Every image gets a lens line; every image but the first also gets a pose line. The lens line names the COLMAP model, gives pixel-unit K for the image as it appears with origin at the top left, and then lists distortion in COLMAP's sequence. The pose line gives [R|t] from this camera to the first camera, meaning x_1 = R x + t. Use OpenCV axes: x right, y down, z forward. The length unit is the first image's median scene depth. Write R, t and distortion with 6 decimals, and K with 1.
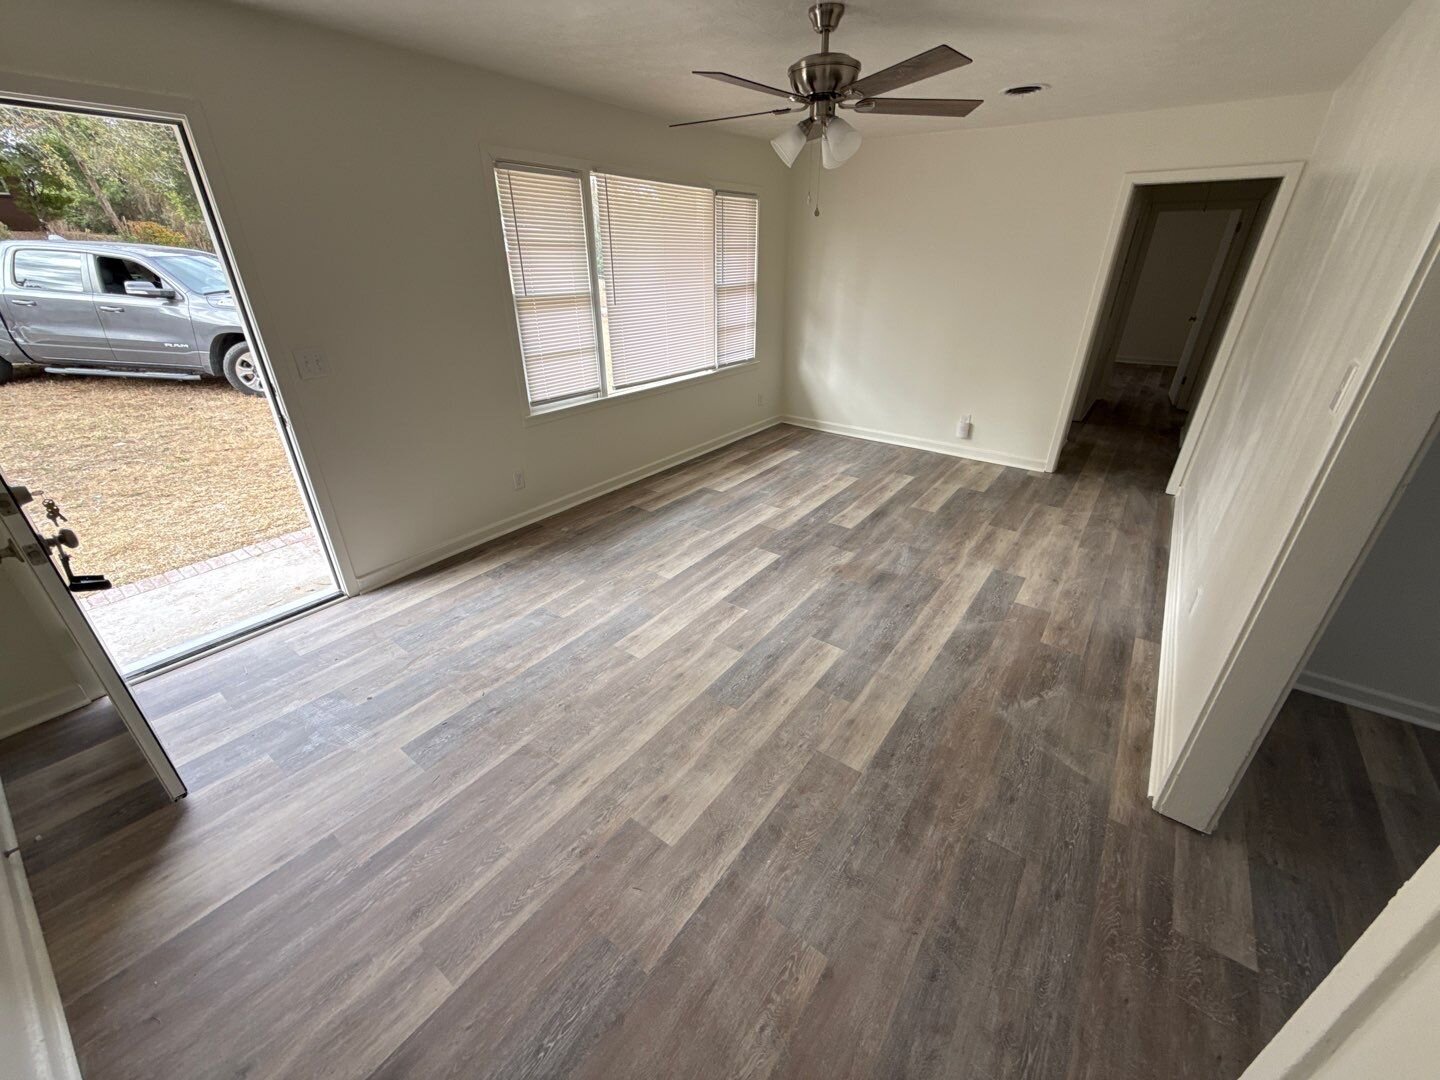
lens RADIAL K [[573.9, 0, 718.3], [0, 573.9, 538.9], [0, 0, 1]] dist [-0.003348, 0.000856]
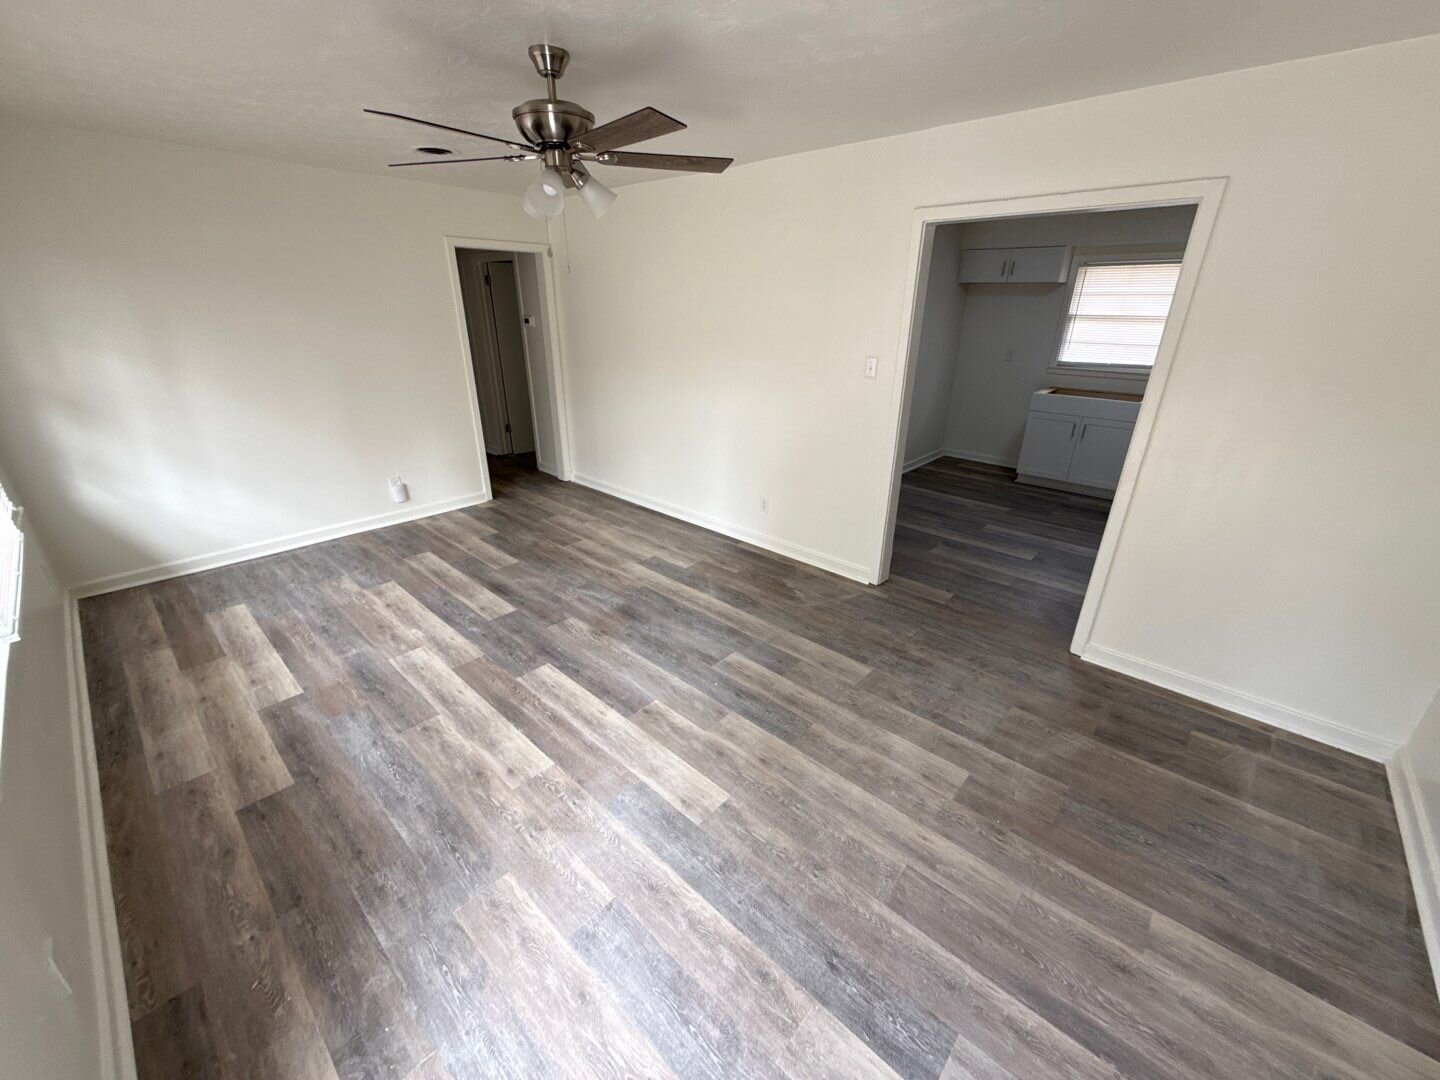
lens RADIAL K [[573.9, 0, 719.8], [0, 573.9, 539.9], [0, 0, 1]] dist [-0.003348, 0.000856]
pose [[0.095883, -0.381040, 0.919573, -0.623731], [0.435340, 0.846843, 0.305511, -0.296435], [-0.895146, 0.371034, 0.247080, 0.562790]]
